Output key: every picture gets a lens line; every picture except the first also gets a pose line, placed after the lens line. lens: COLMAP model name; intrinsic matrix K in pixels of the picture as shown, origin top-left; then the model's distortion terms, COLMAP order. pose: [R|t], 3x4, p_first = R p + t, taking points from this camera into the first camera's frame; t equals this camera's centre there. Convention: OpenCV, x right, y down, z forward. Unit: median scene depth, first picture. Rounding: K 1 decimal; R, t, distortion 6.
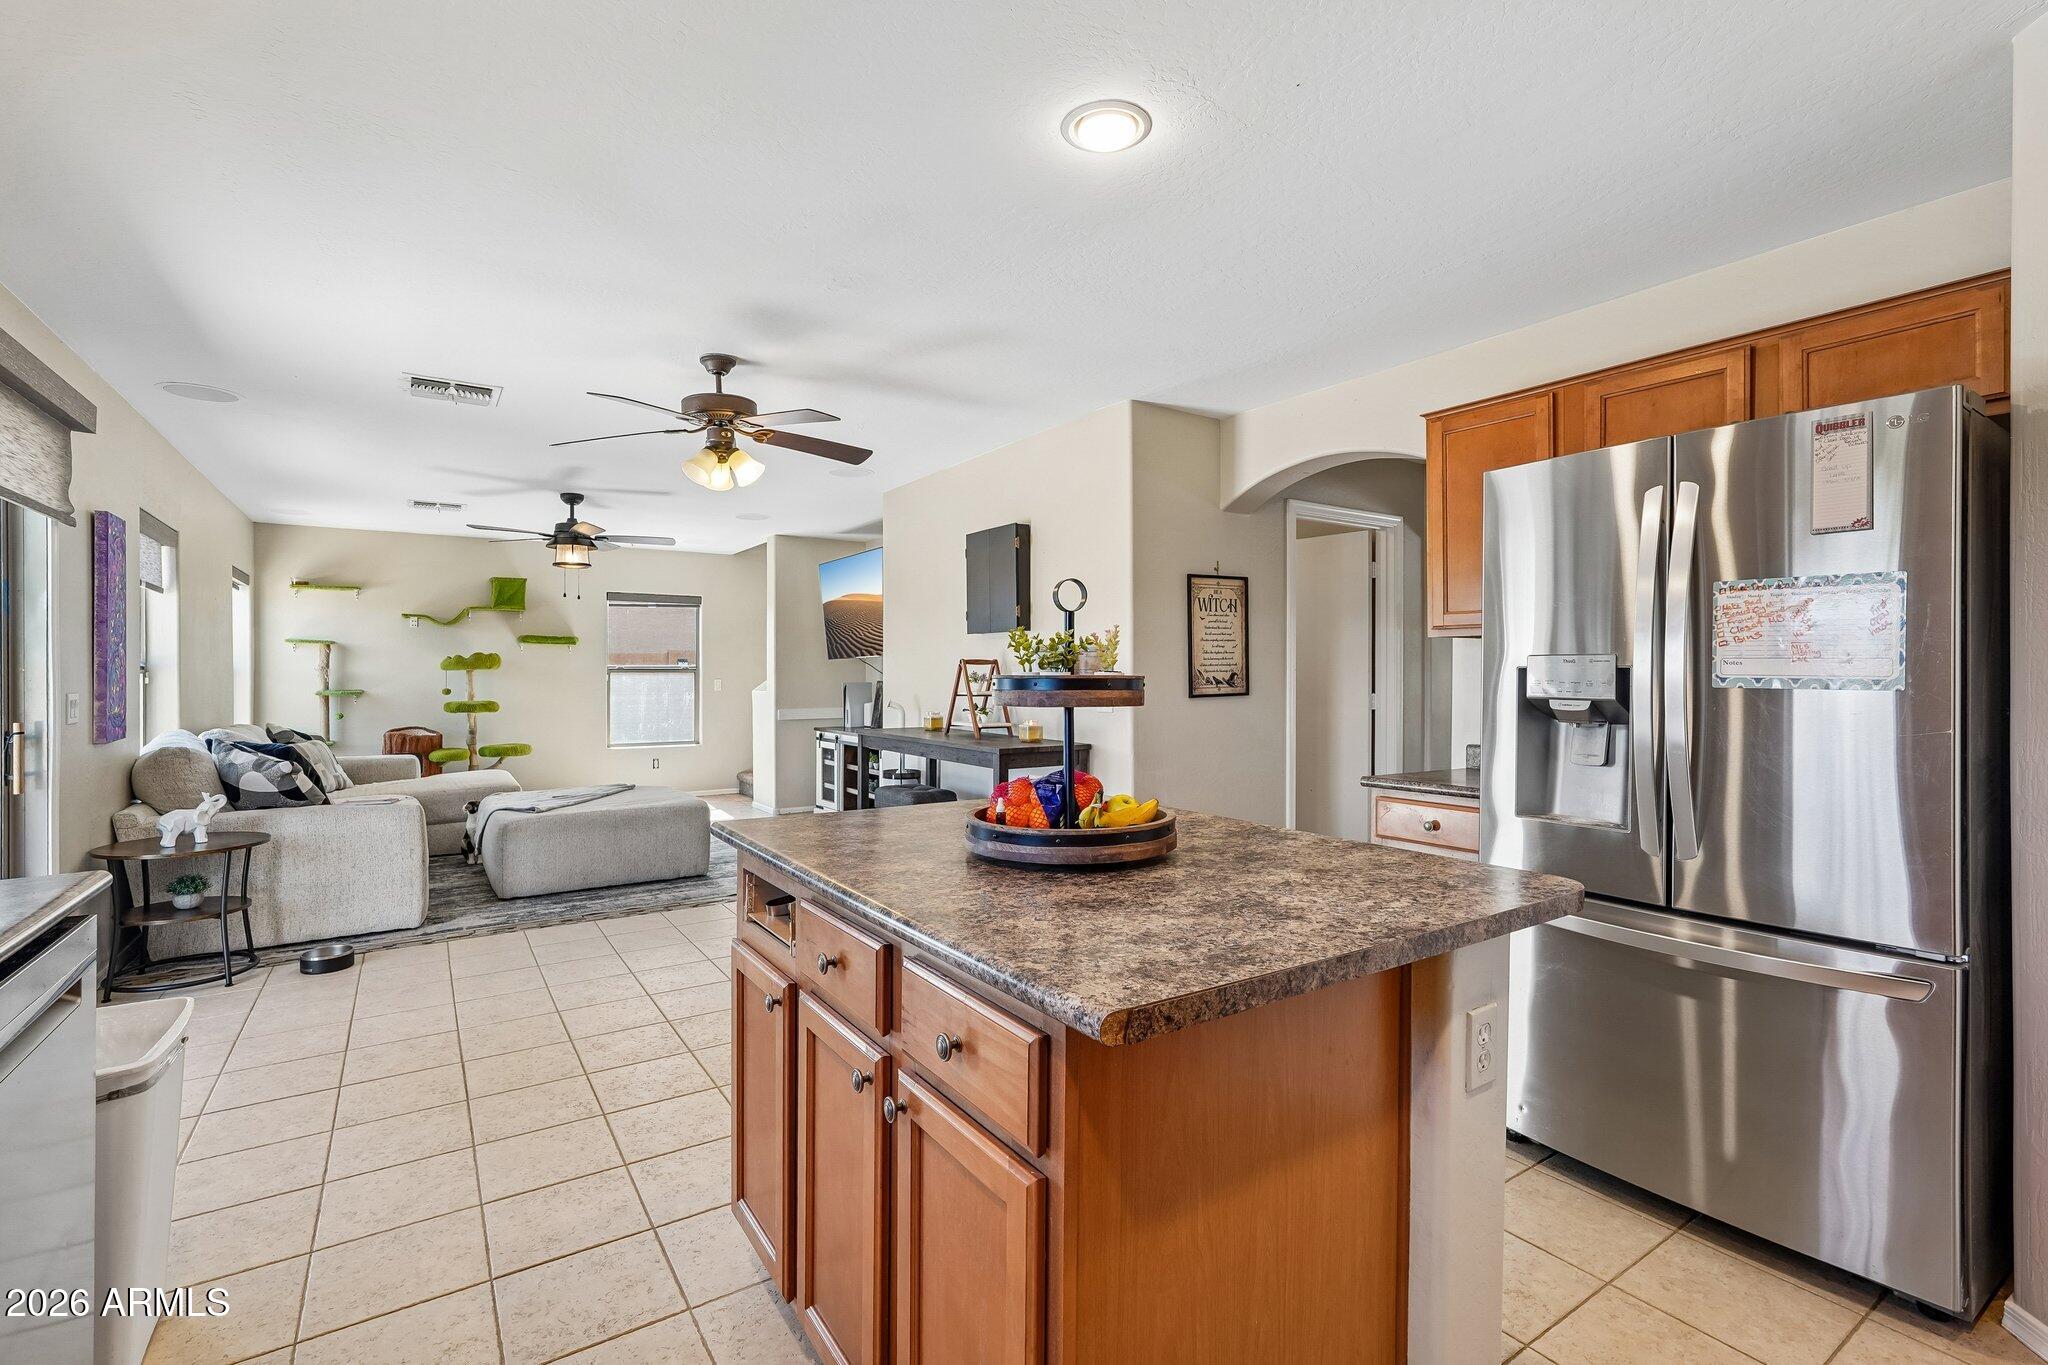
lens RADIAL K [[914.7, 0, 1012.0], [0, 914.7, 673.2], [0, 0, 1]] dist [-0.005914, 0.005527]
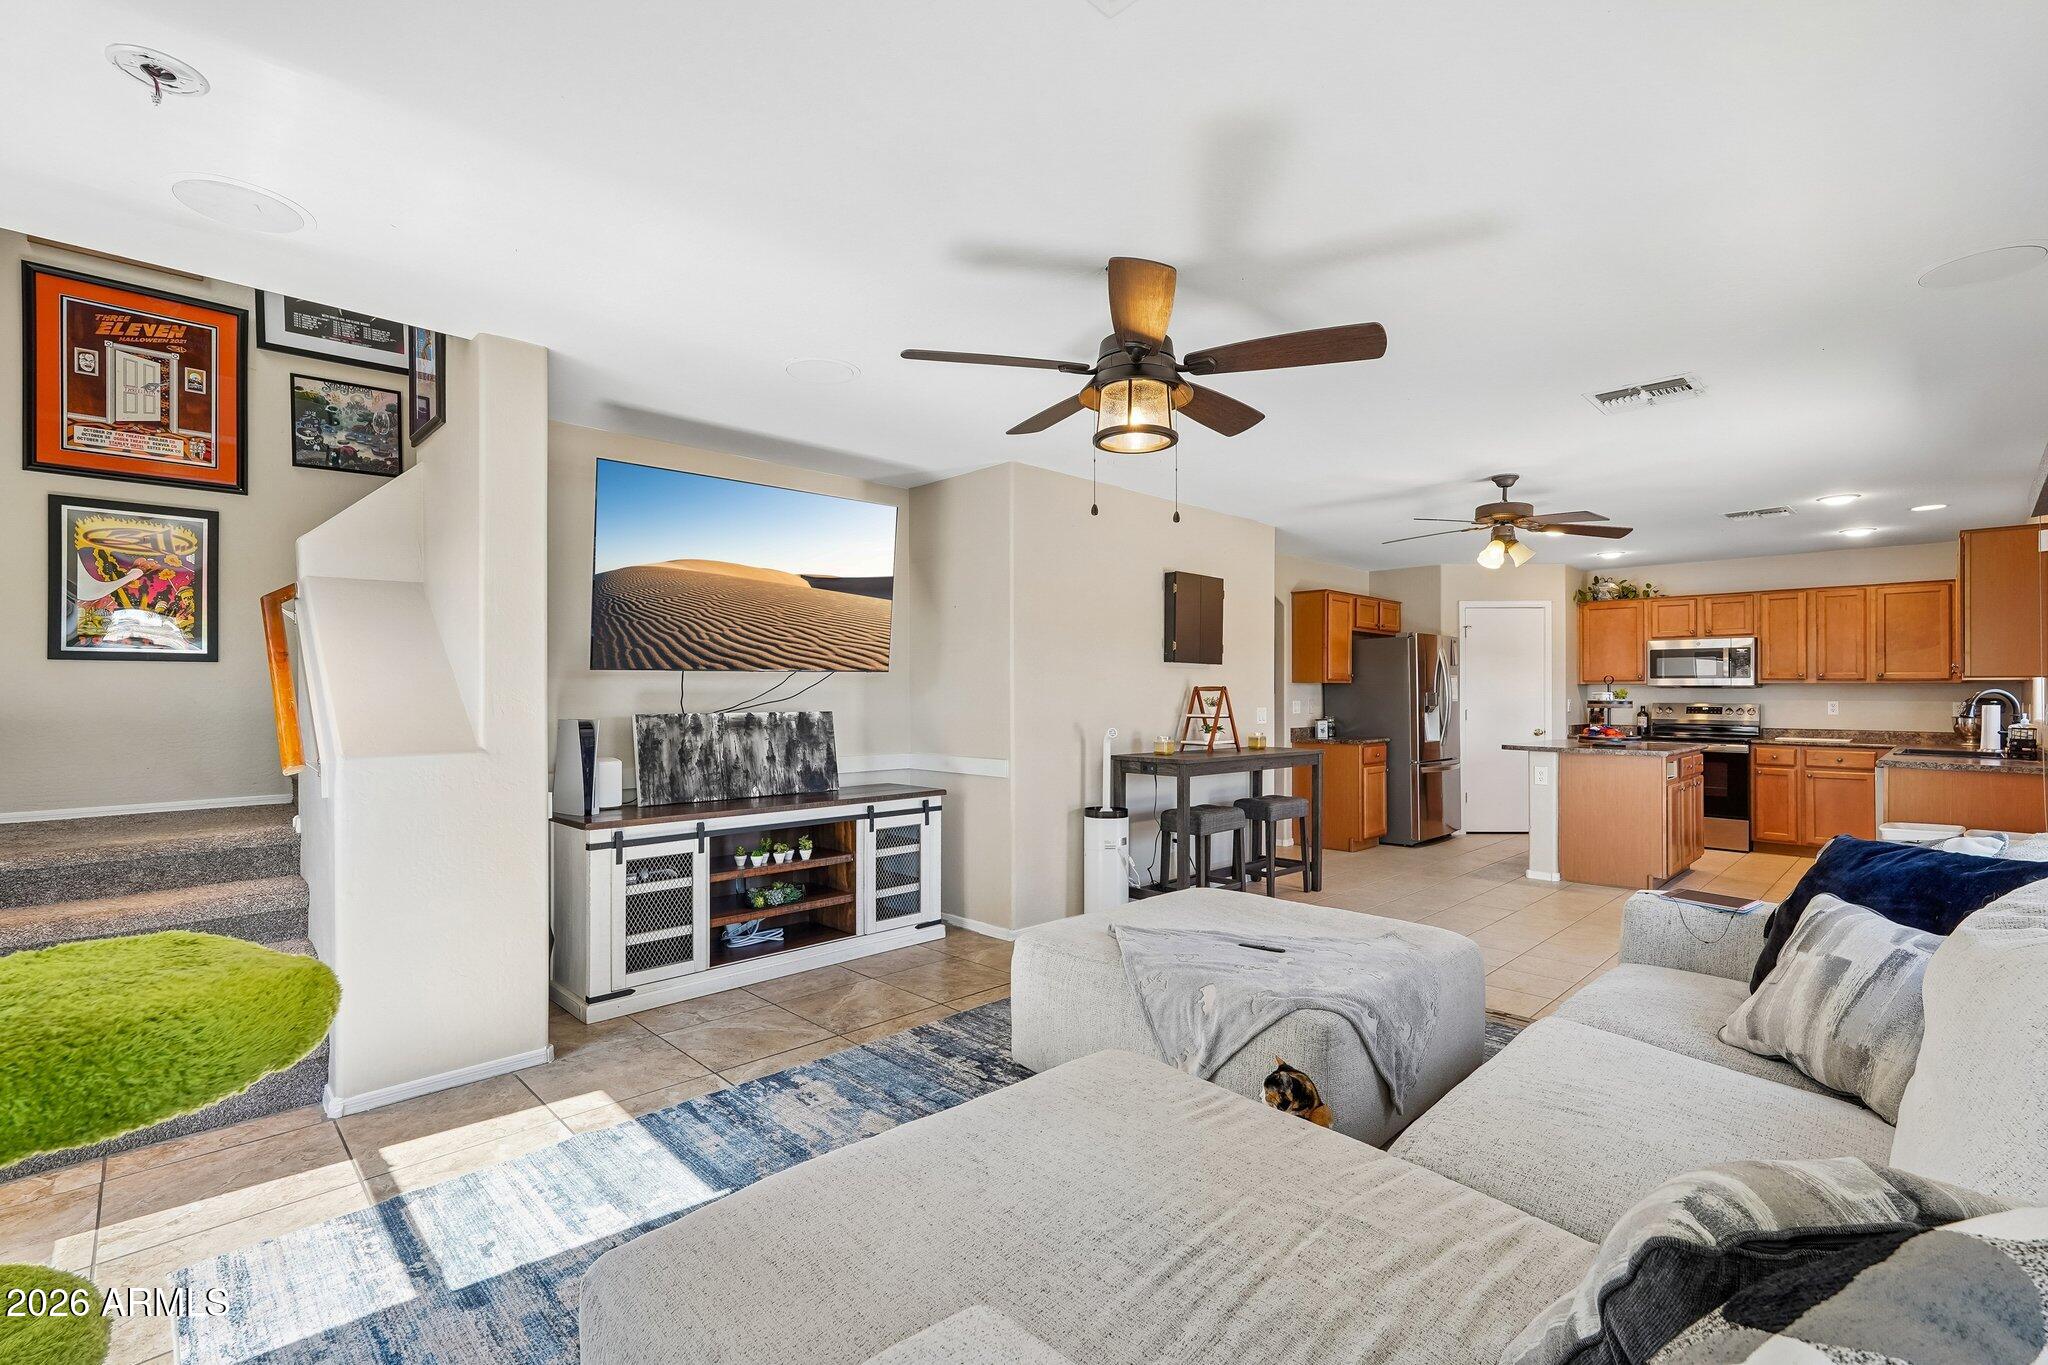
lens RADIAL K [[914.7, 0, 1029.5], [0, 914.7, 696.3], [0, 0, 1]] dist [-0.005914, 0.005527]
pose [[-0.193694, -0.002792, 0.981058, -0.709785], [-0.001970, 0.999995, 0.002457, -0.002714], [-0.981060, -0.001457, -0.193698, 0.910403]]
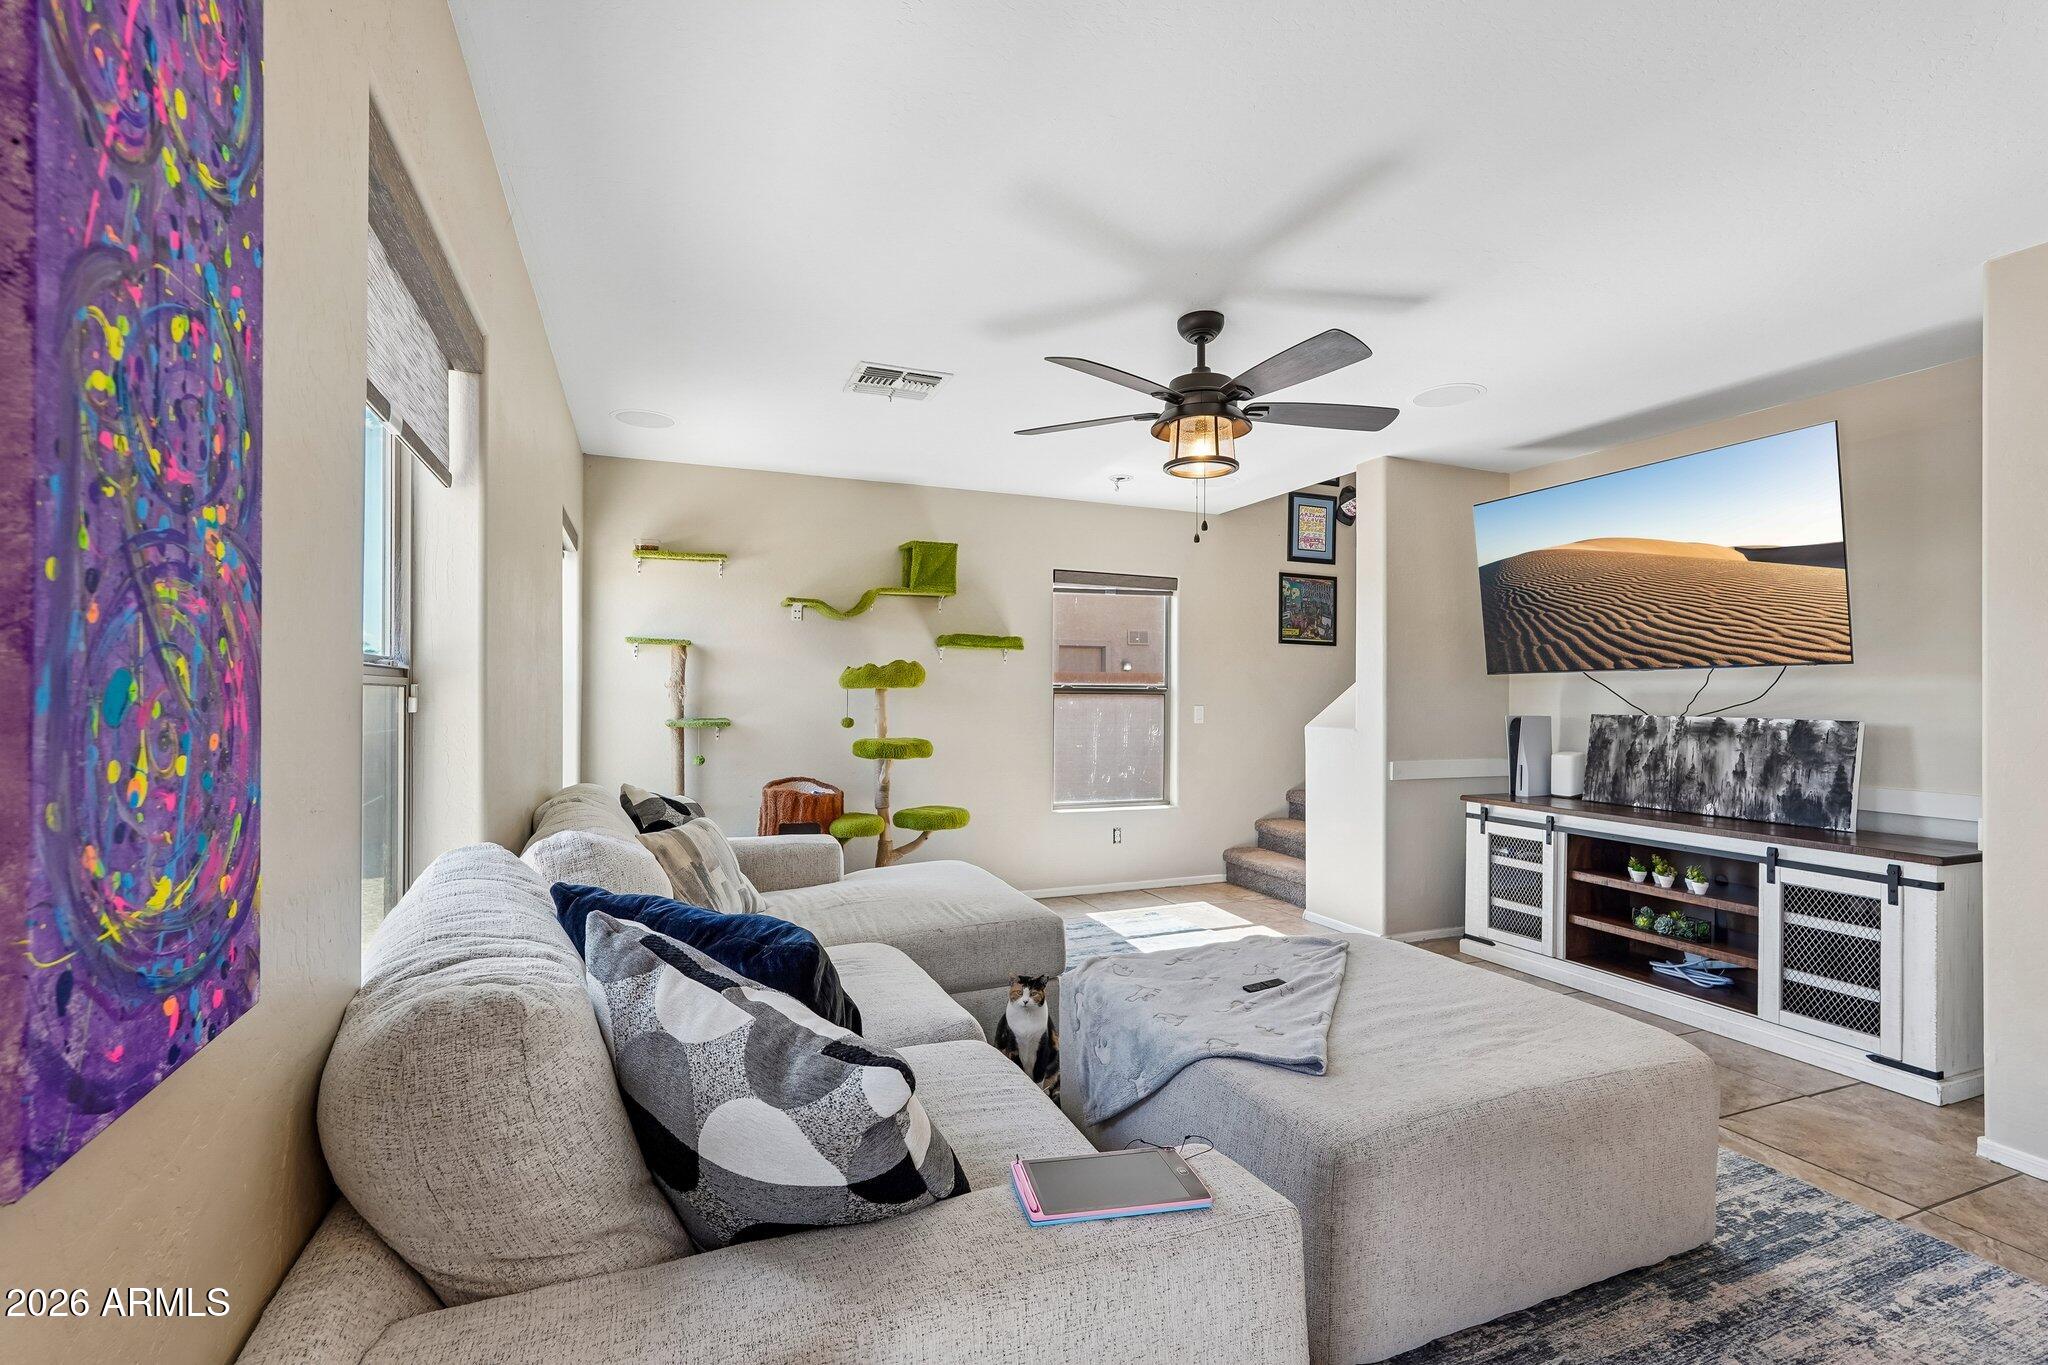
lens RADIAL K [[914.7, 0, 1025.4], [0, 914.7, 689.2], [0, 0, 1]] dist [-0.005914, 0.005527]
pose [[0.980597, 0.006977, -0.195909, -0.382753], [-0.008341, 0.999946, -0.006134, 0.000242], [0.195856, 0.007649, 0.980603, 0.416159]]
